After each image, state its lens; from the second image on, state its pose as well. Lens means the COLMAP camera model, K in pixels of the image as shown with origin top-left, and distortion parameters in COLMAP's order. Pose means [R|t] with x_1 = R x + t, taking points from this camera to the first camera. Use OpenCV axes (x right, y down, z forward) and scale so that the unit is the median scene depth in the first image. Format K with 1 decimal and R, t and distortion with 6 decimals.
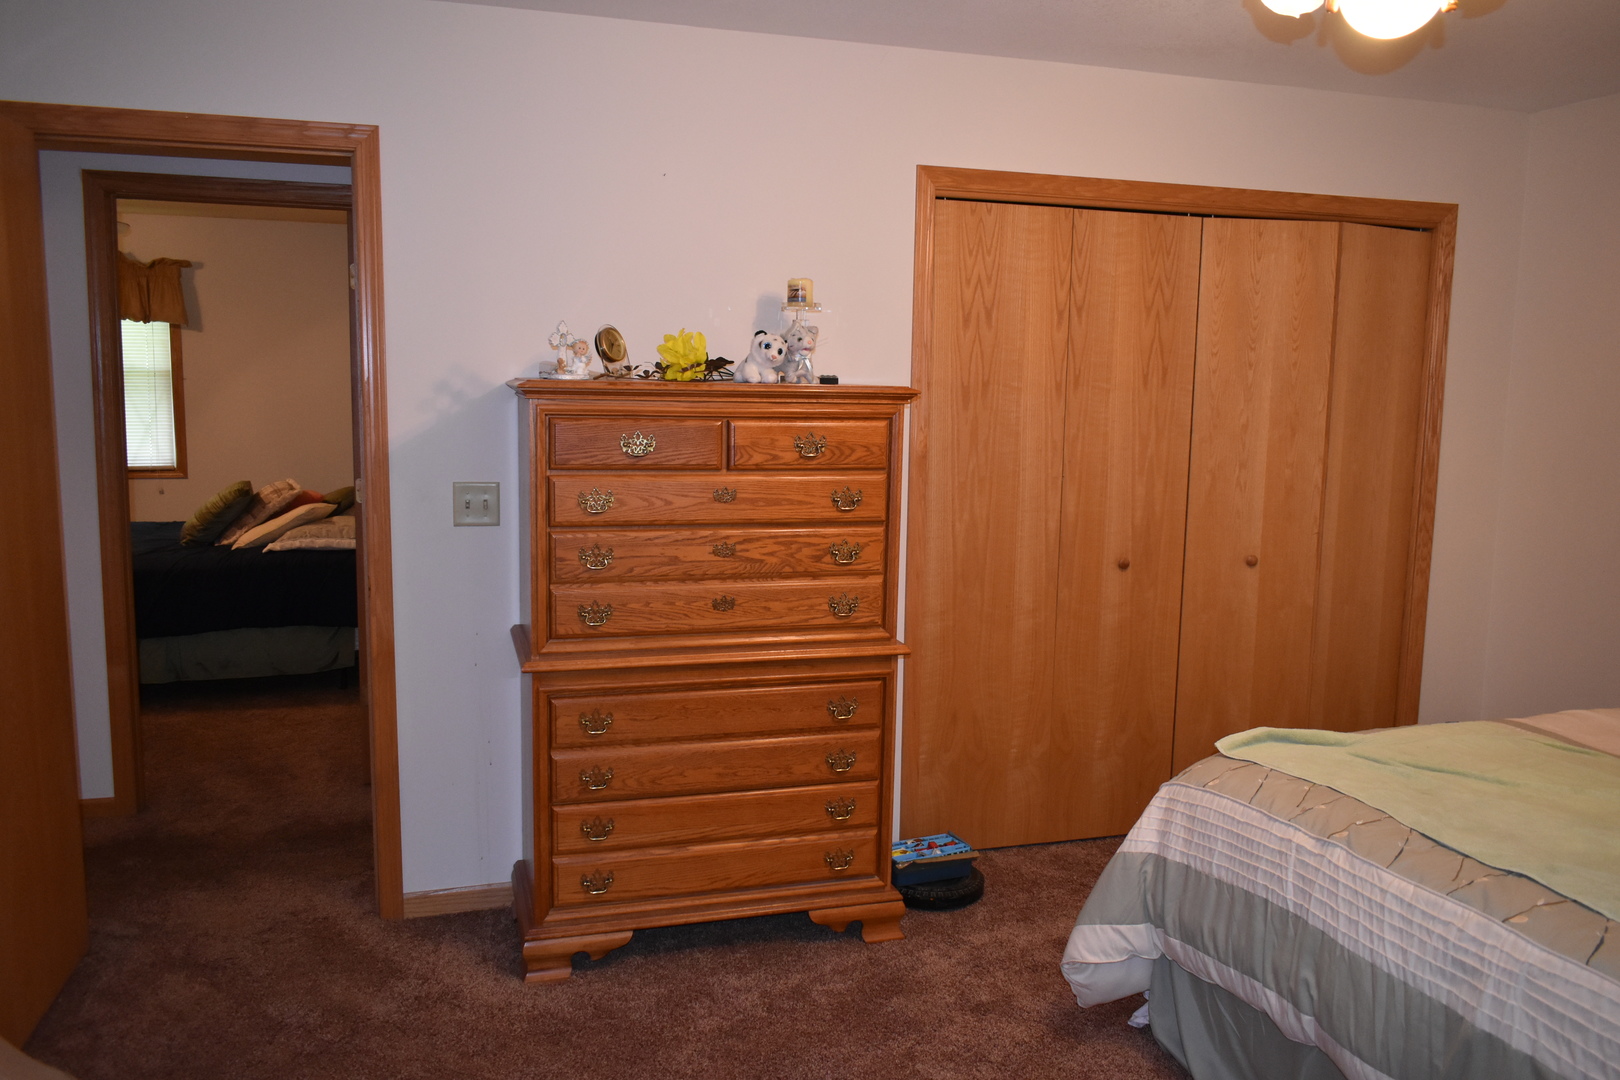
lens RADIAL K [[1233.5, 0, 807.1], [0, 1233.5, 544.6], [0, 0, 1]] dist [-0.024583, 0.014873]
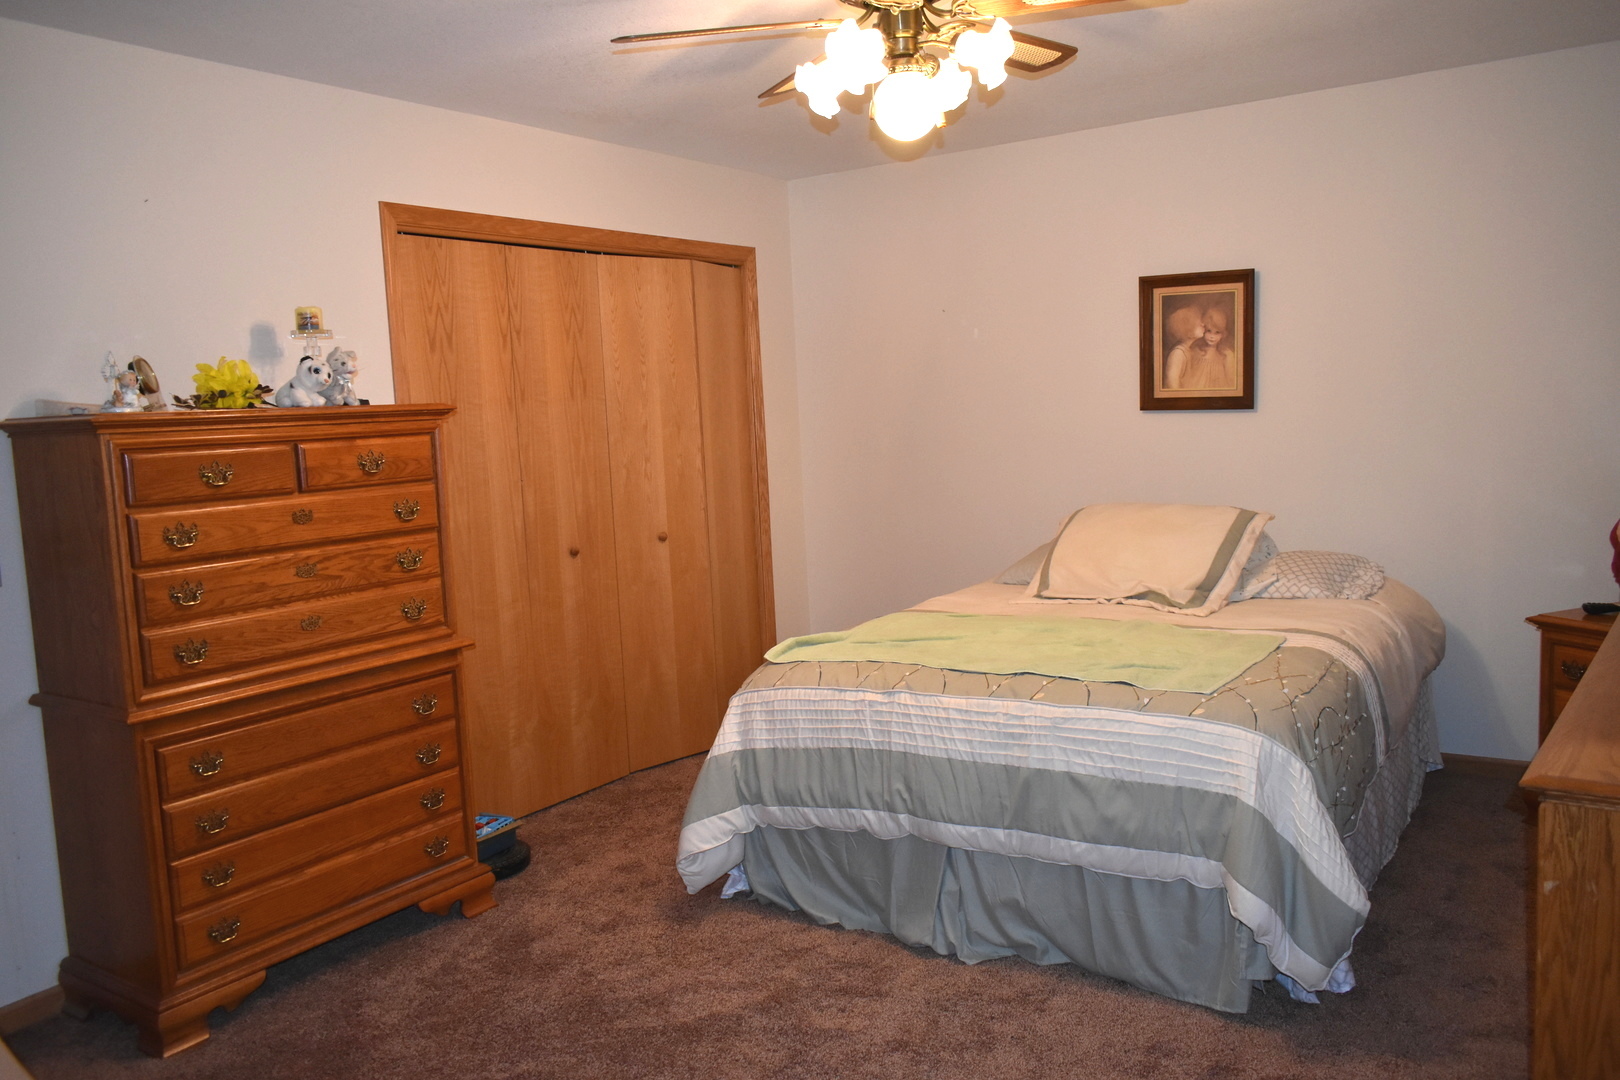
lens RADIAL K [[1233.5, 0, 805.6], [0, 1233.5, 544.3], [0, 0, 1]] dist [-0.024583, 0.014873]
pose [[0.777905, -0.124433, 0.615939, -0.362686], [0.142180, 0.989631, 0.020359, 0.020491], [-0.612086, 0.071737, 0.787531, -0.054733]]
